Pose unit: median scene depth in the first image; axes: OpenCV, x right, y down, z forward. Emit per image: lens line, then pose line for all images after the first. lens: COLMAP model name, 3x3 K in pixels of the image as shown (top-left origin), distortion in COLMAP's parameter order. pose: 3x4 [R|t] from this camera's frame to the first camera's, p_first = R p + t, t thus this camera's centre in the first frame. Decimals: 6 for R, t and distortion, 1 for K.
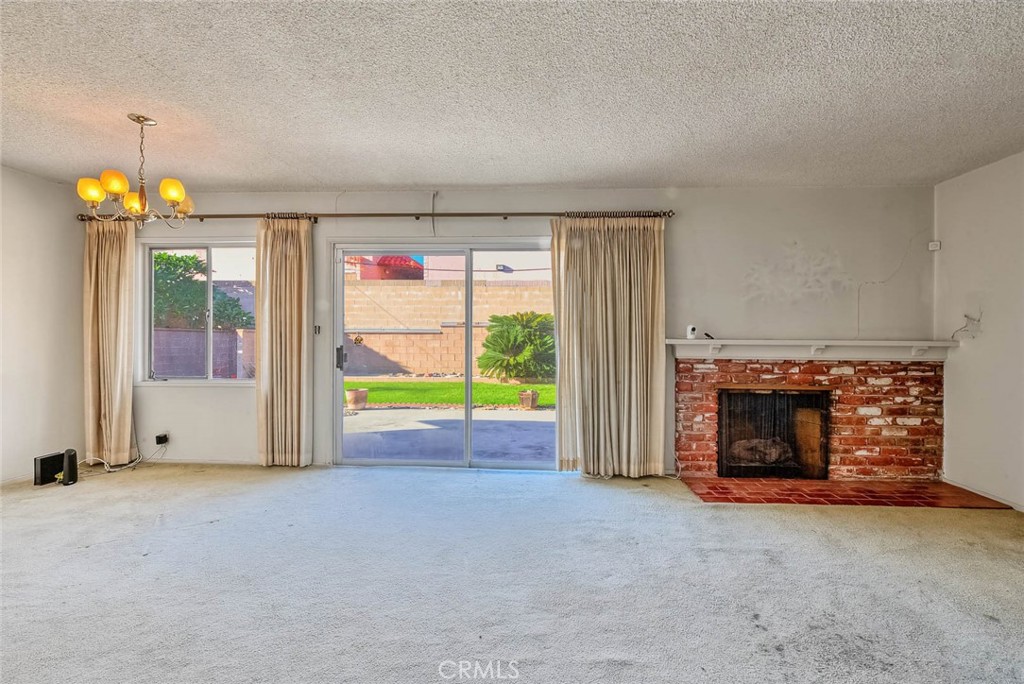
lens RADIAL K [[423.9, 0, 512.0], [0, 423.9, 342.0], [0, 0, 1]] dist [-0.001059, -0.000177]
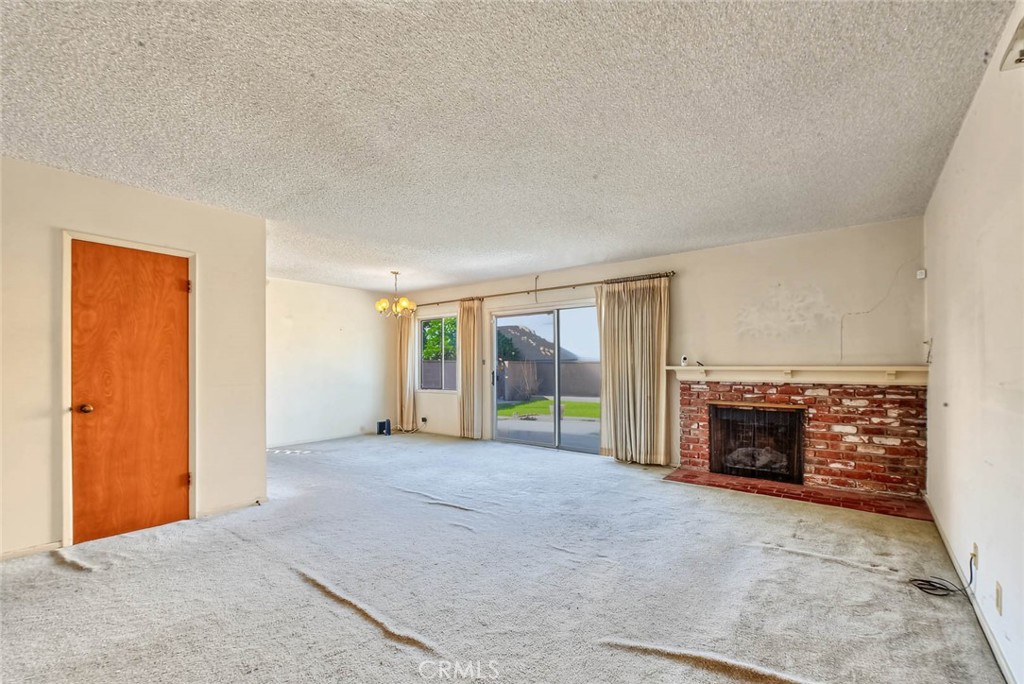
lens RADIAL K [[427.4, 0, 550.1], [0, 427.4, 370.3], [0, 0, 1]] dist [-0.000577, -0.000089]
pose [[0.841917, -0.001640, -0.539605, 0.796096], [0.001128, 0.999999, -0.001279, 0.008359], [0.539606, 0.000468, 0.841917, -0.370593]]
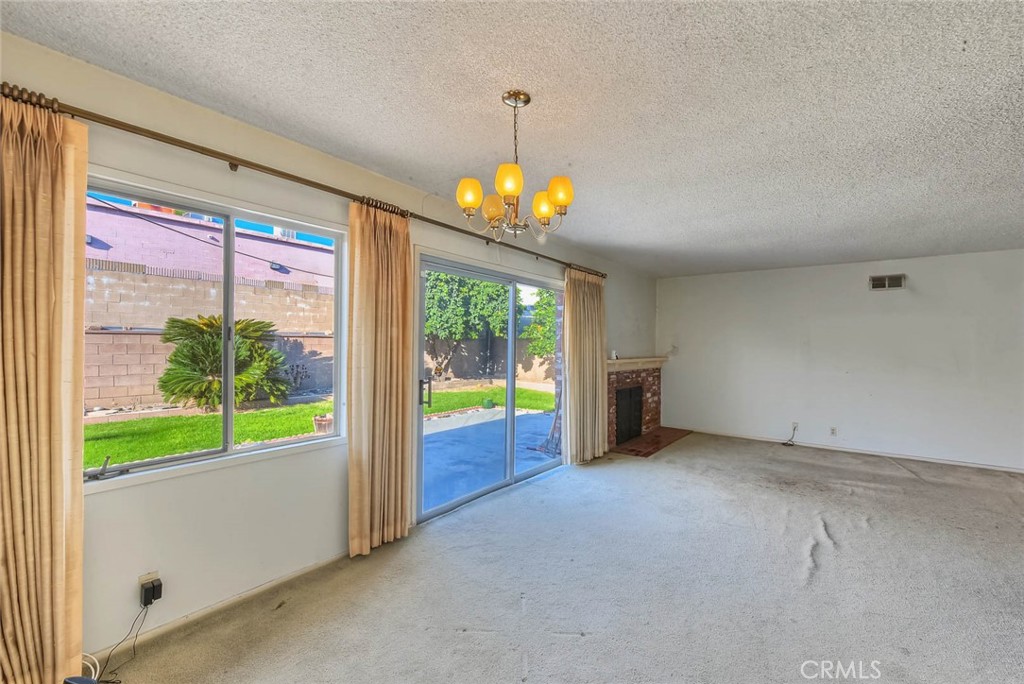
lens RADIAL K [[440.4, 0, 515.2], [0, 440.4, 345.6], [0, 0, 1]] dist [0.001249, 0.000151]
pose [[0.551999, -0.000602, 0.833845, -1.119449], [0.001761, 0.999998, -0.000444, -0.057365], [-0.833843, 0.001714, 0.551999, 0.413692]]
